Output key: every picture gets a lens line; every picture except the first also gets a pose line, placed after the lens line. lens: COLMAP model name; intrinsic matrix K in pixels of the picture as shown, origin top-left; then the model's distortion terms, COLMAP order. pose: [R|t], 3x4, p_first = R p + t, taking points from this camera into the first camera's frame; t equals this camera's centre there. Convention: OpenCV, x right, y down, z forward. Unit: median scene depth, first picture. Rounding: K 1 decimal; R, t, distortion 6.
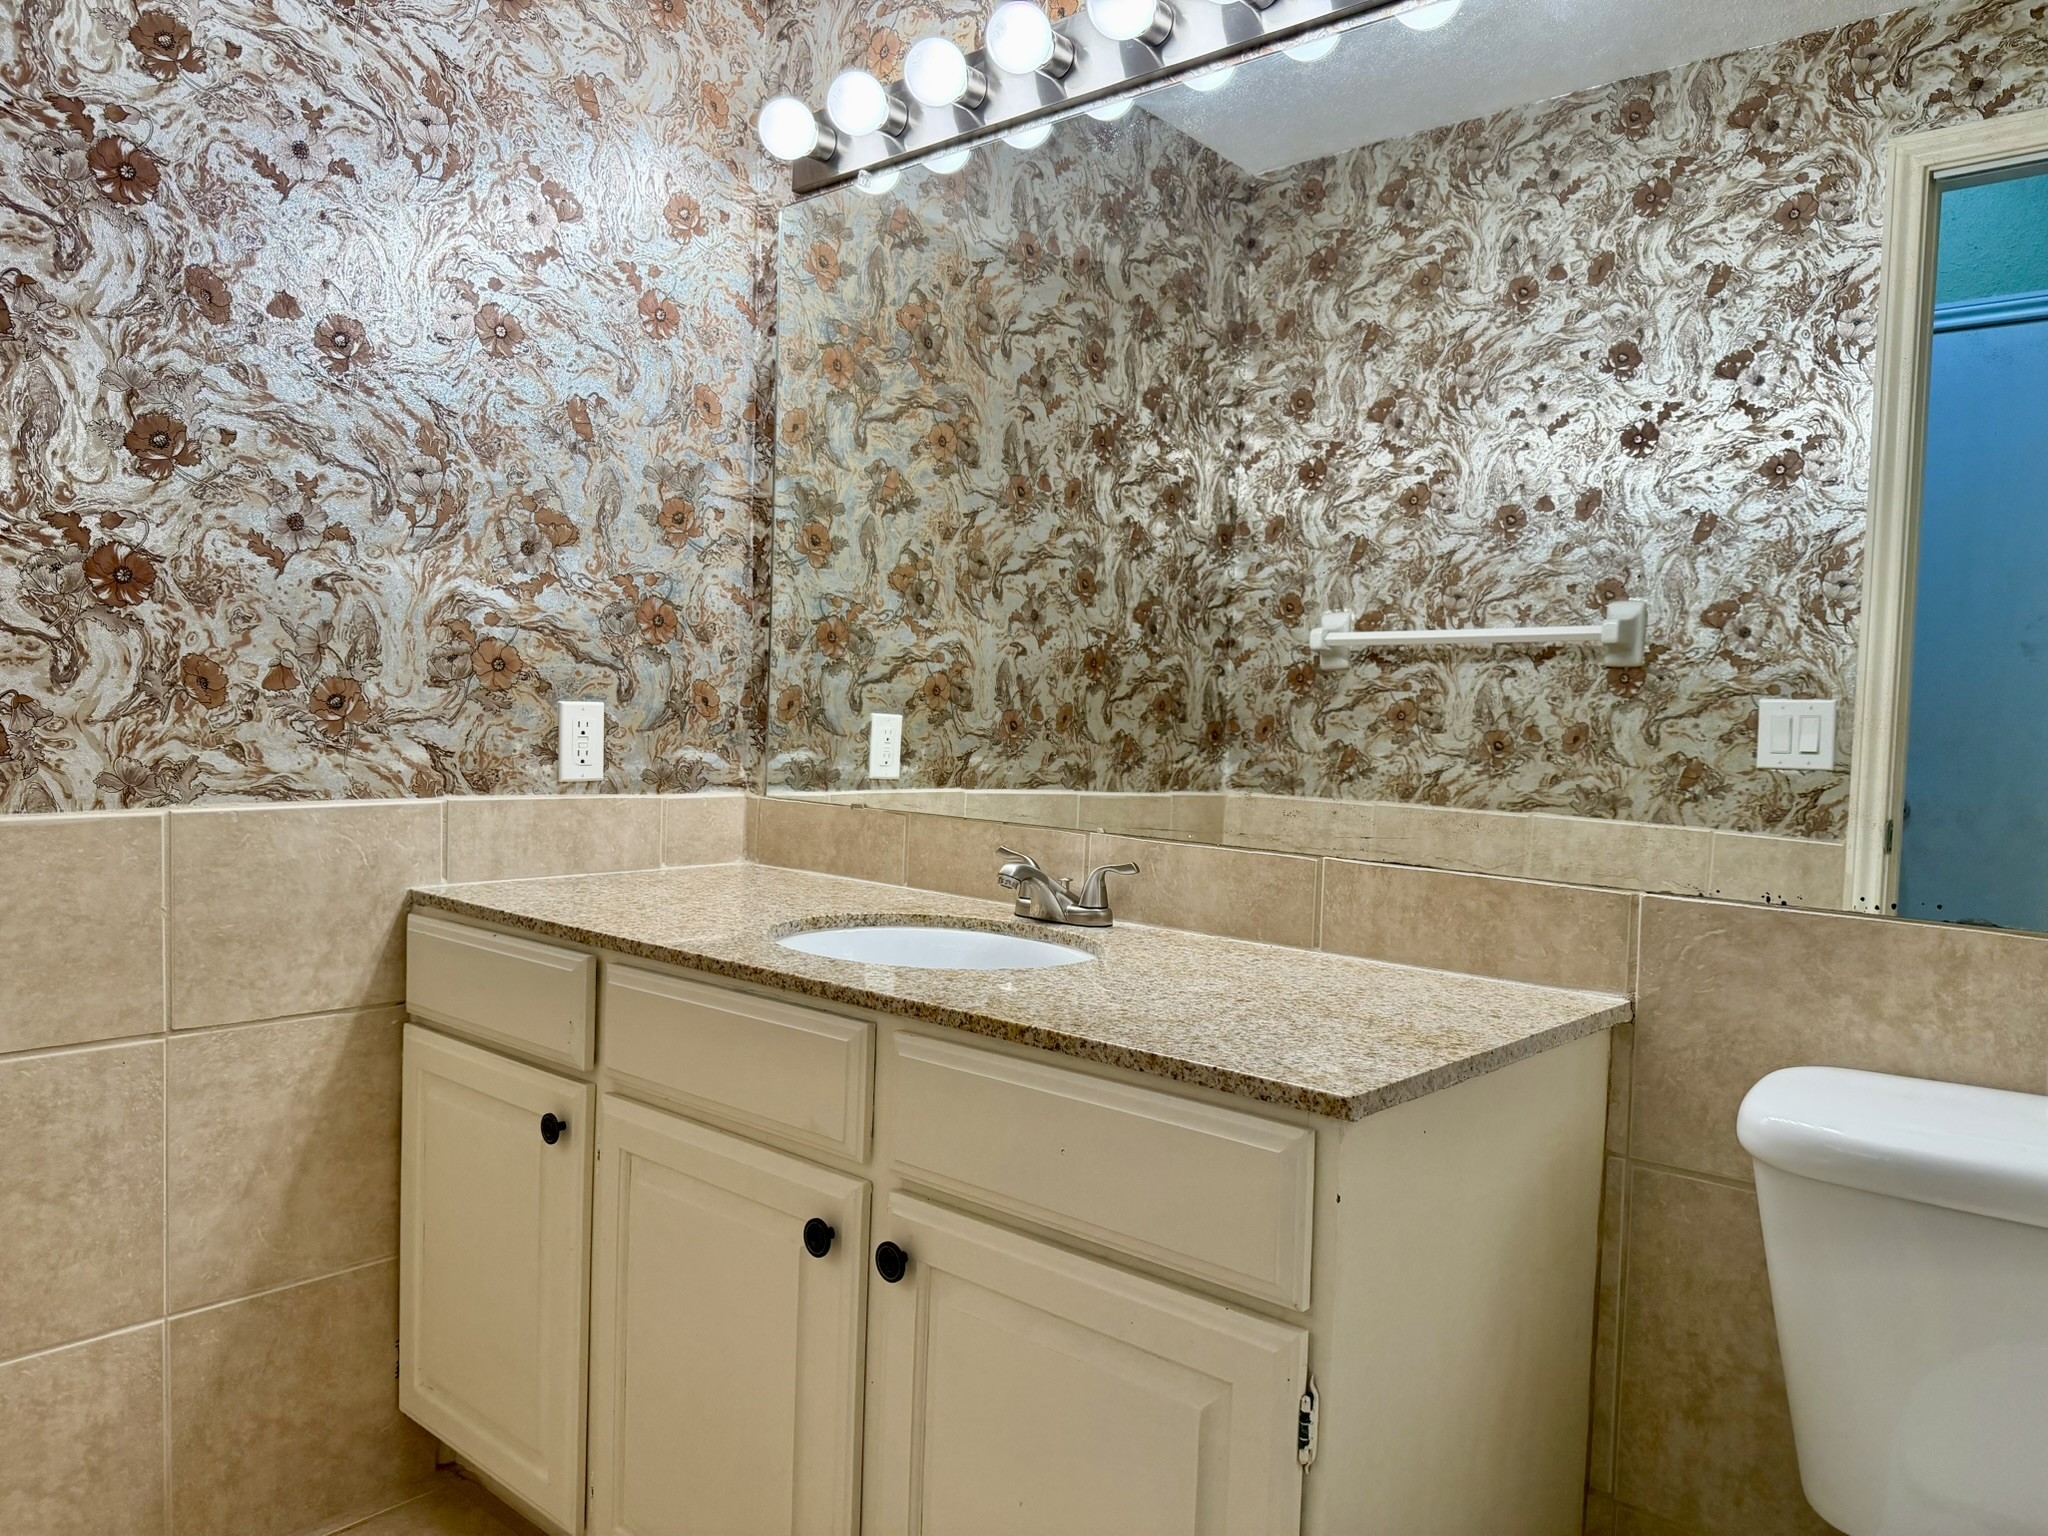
lens RADIAL K [[1424.1, 0, 1009.9], [0, 1424.1, 781.4], [0, 0, 1]] dist [0.067022, -0.098752]
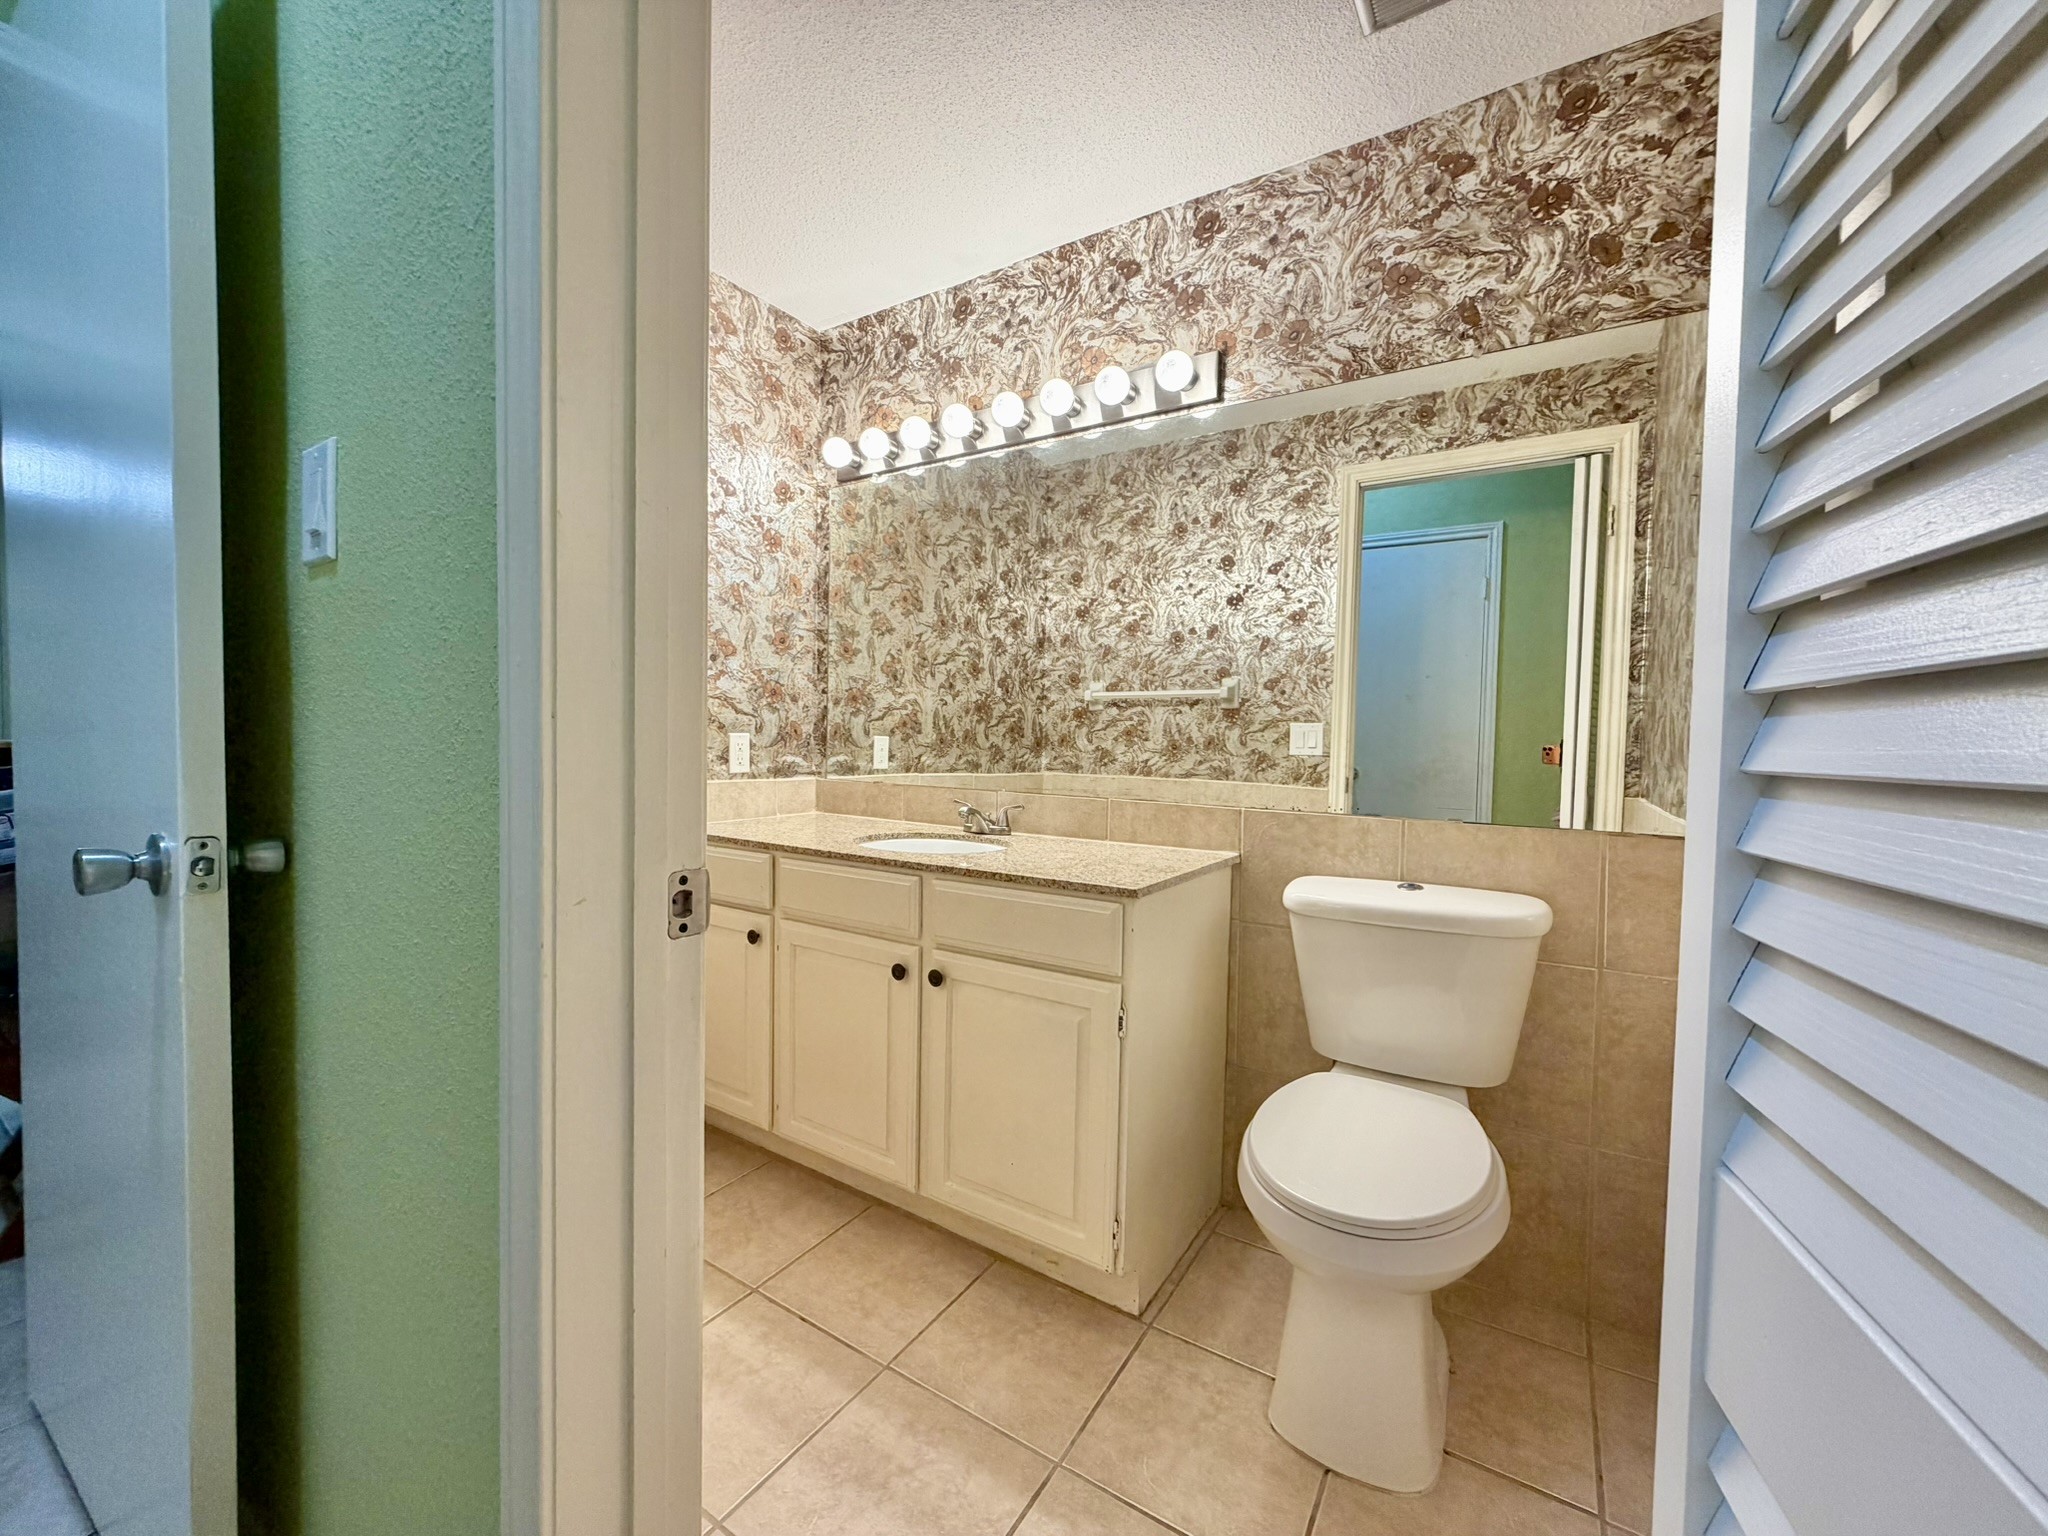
lens RADIAL K [[822.0, 0, 1000.6], [0, 822.0, 776.4], [0, 0, 1]] dist [-0.000911, -0.000075]
pose [[0.990464, -0.022579, 0.135906, -0.080562], [0.021553, 0.999727, 0.009020, 0.001826], [-0.136072, -0.006005, 0.990681, -0.165735]]
